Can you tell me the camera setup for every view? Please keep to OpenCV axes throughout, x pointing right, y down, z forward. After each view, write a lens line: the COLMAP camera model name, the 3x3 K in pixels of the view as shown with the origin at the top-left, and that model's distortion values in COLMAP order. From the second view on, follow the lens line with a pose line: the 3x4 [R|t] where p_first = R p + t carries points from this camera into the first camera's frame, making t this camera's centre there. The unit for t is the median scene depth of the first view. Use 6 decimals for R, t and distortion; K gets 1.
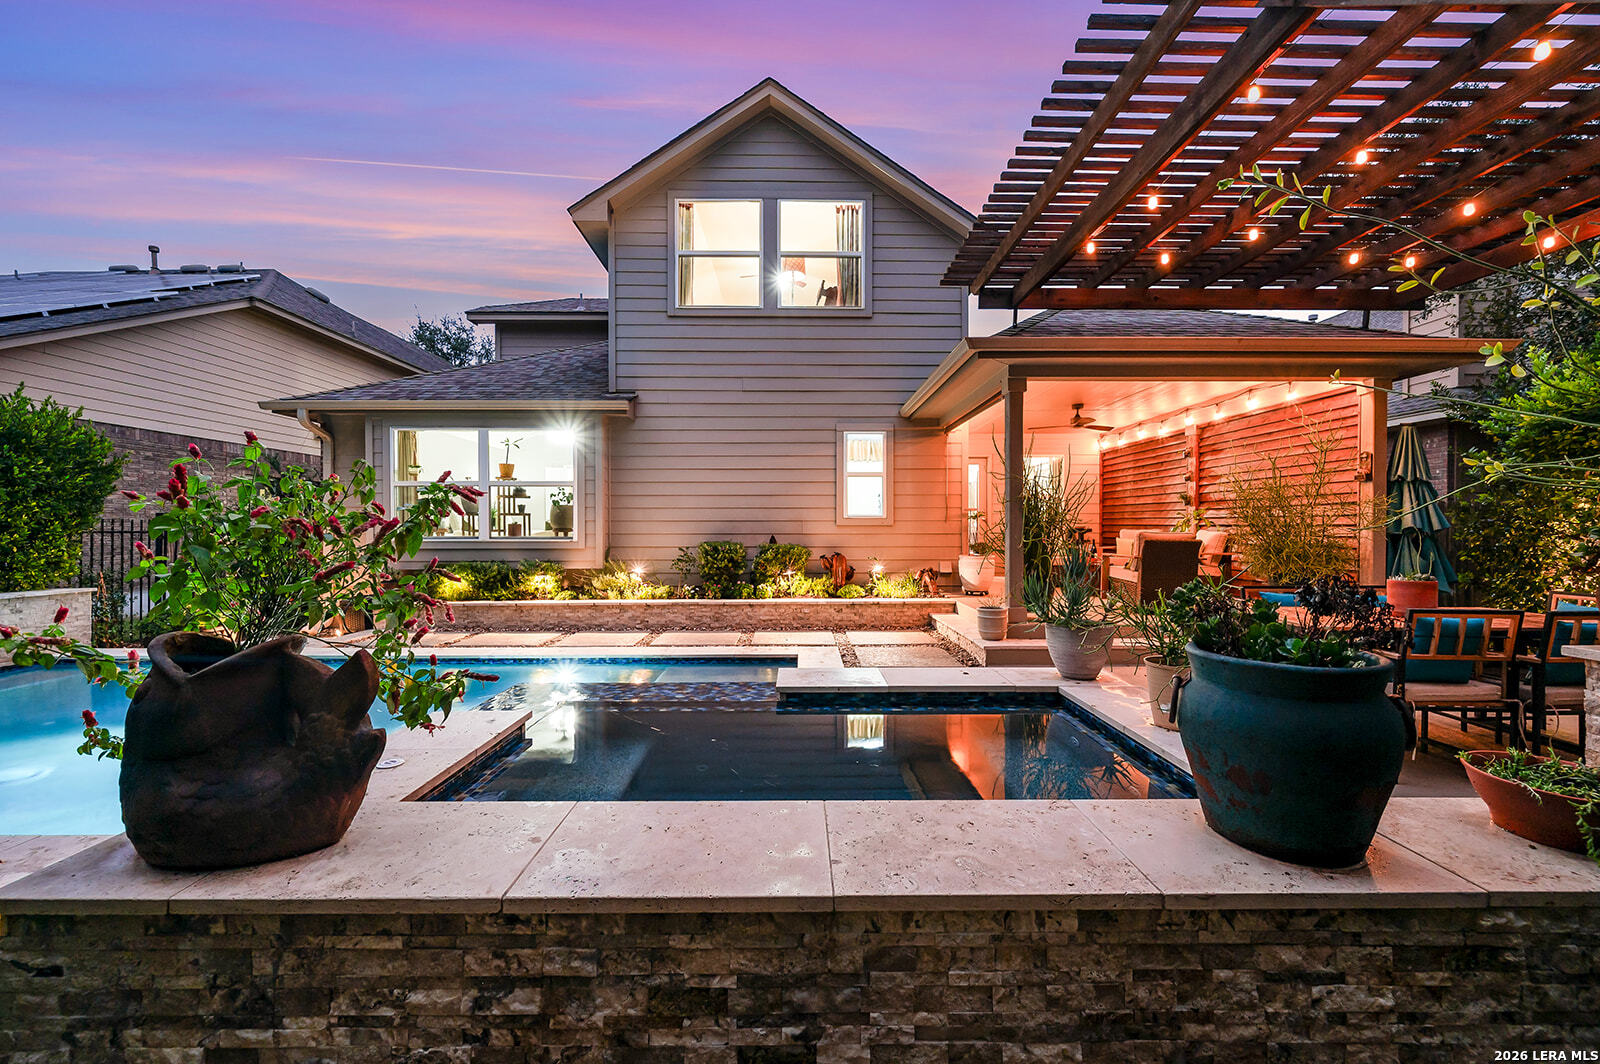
lens RADIAL K [[648.6, 0, 796.8], [0, 648.6, 527.8], [0, 0, 1]] dist [-0.000215, -0.000074]
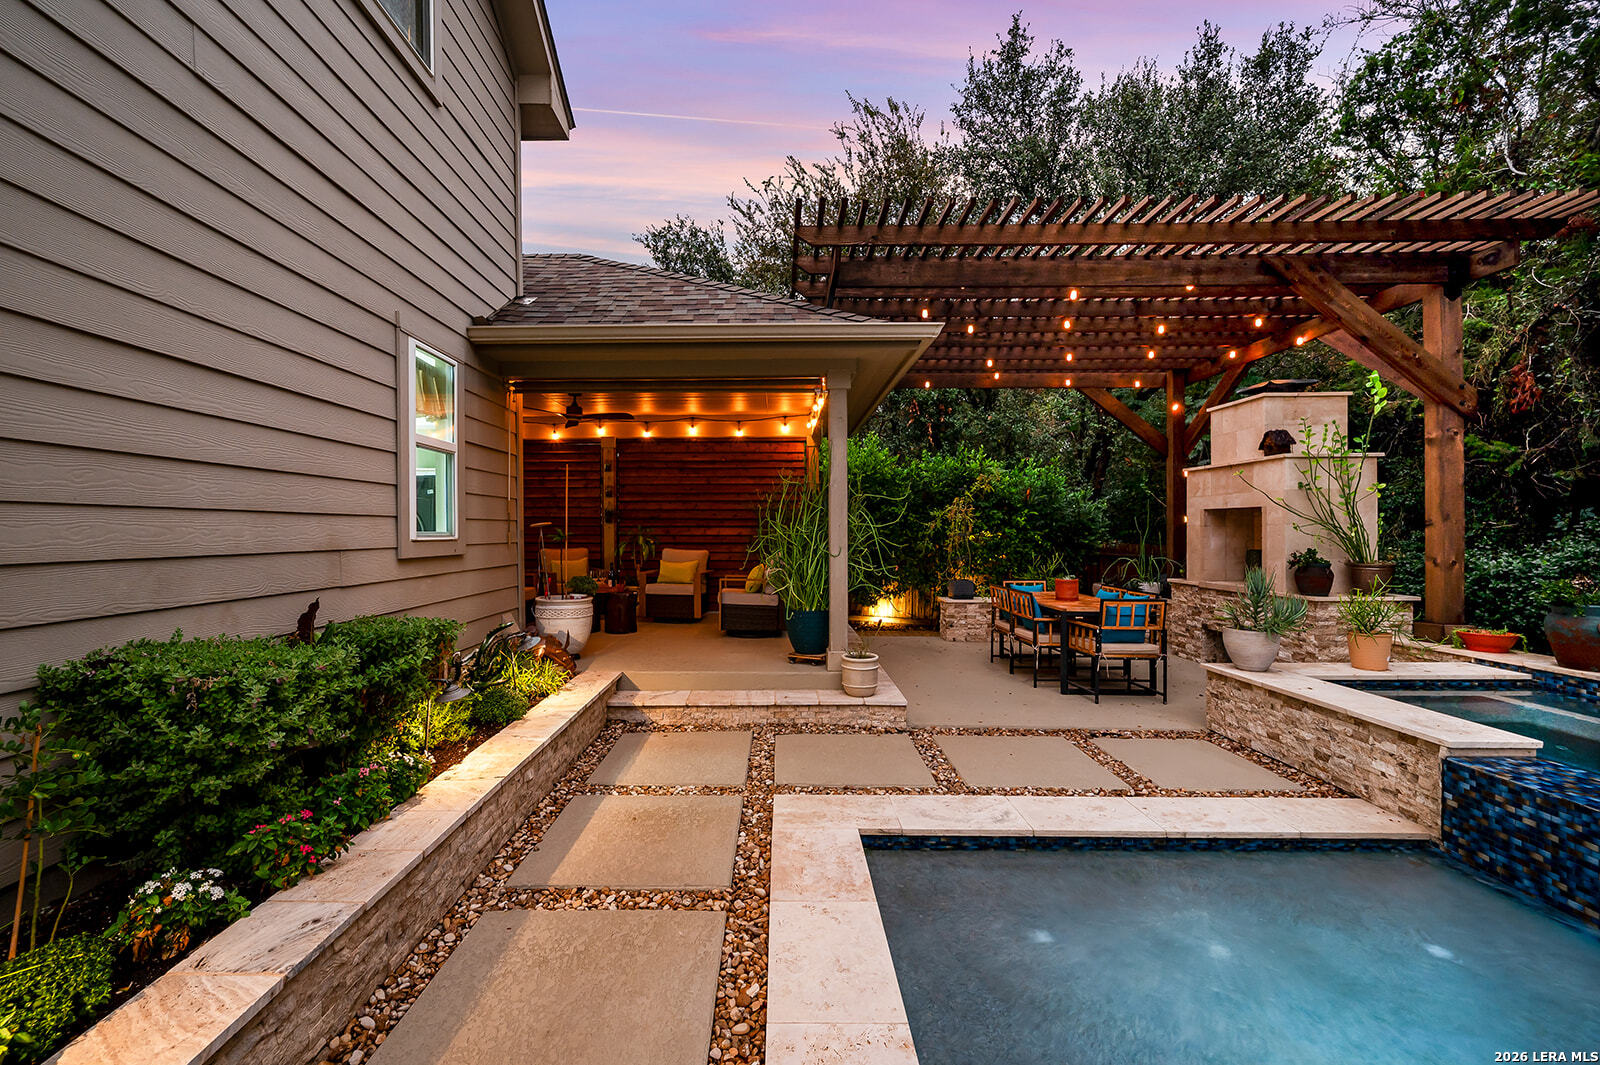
lens RADIAL K [[648.6, 0, 796.8], [0, 648.6, 528.3], [0, 0, 1]] dist [-0.000215, -0.000074]
pose [[0.013623, 0.005820, 0.999890, -0.347110], [0.011530, 0.999916, -0.005977, -0.017912], [-0.999841, 0.011611, 0.013555, 0.751177]]
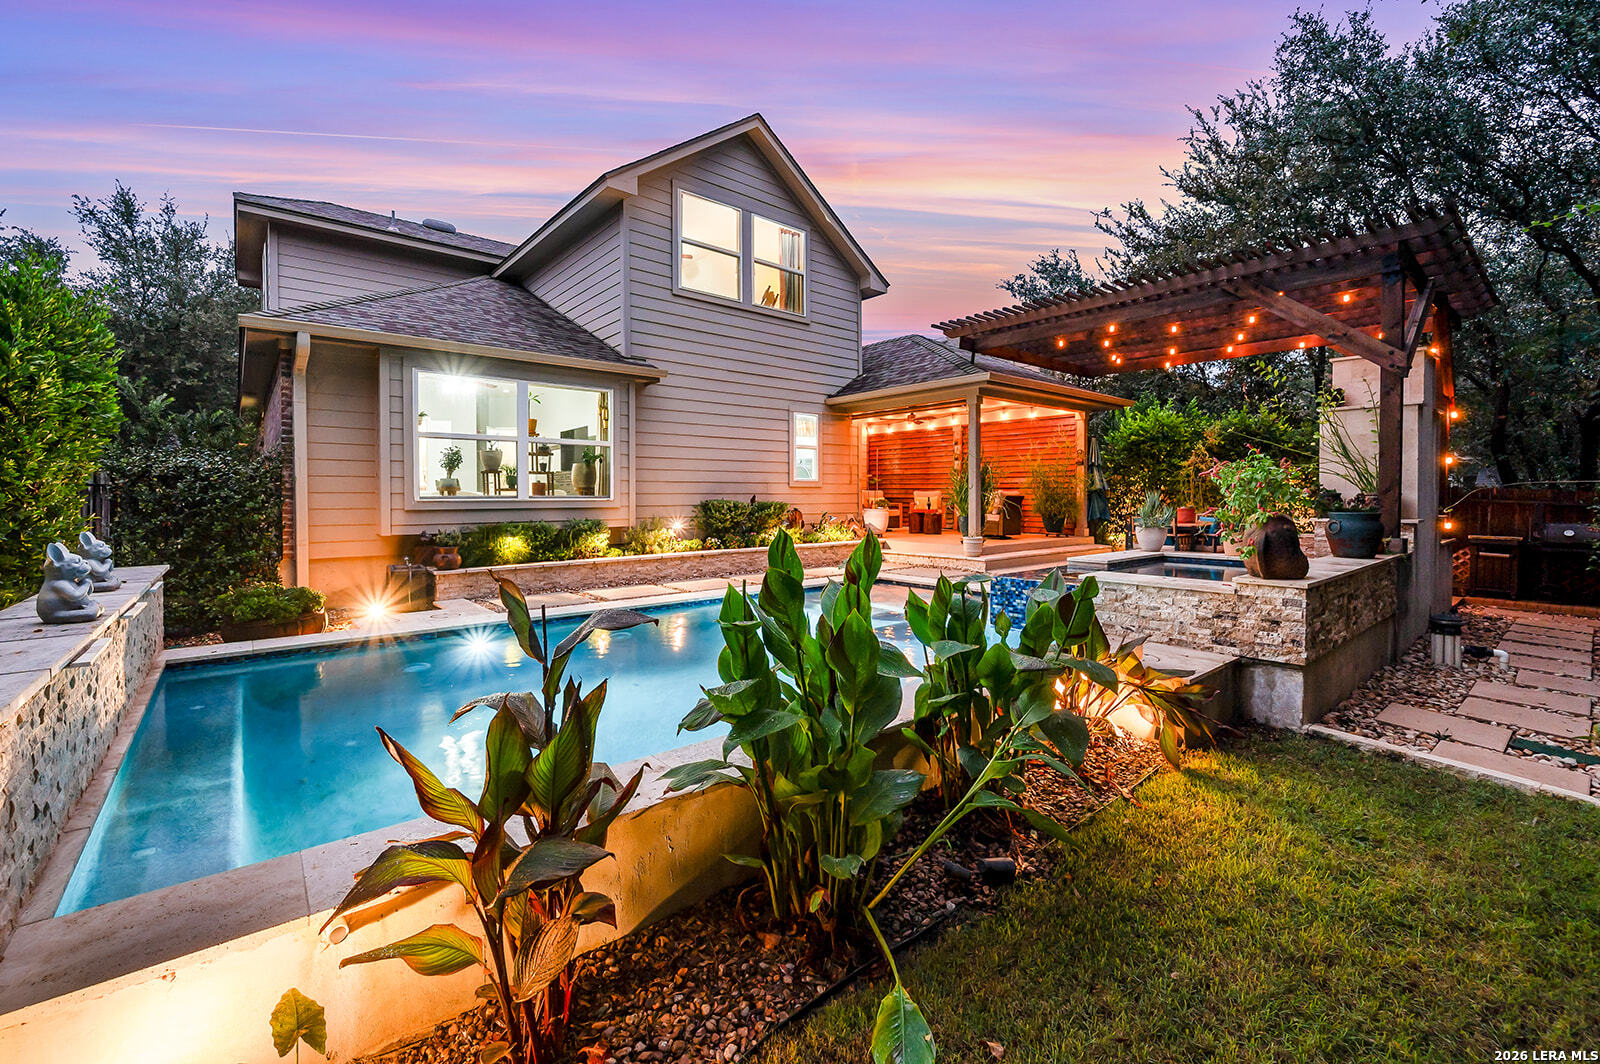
lens RADIAL K [[668.2, 0, 800.7], [0, 668.2, 500.5], [0, 0, 1]] dist [-0.000306, -0.000048]
pose [[0.771431, -0.006651, 0.636278, -0.747724], [0.002904, 0.999972, 0.006931, 0.014108], [-0.636306, -0.003499, 0.771429, -0.007205]]
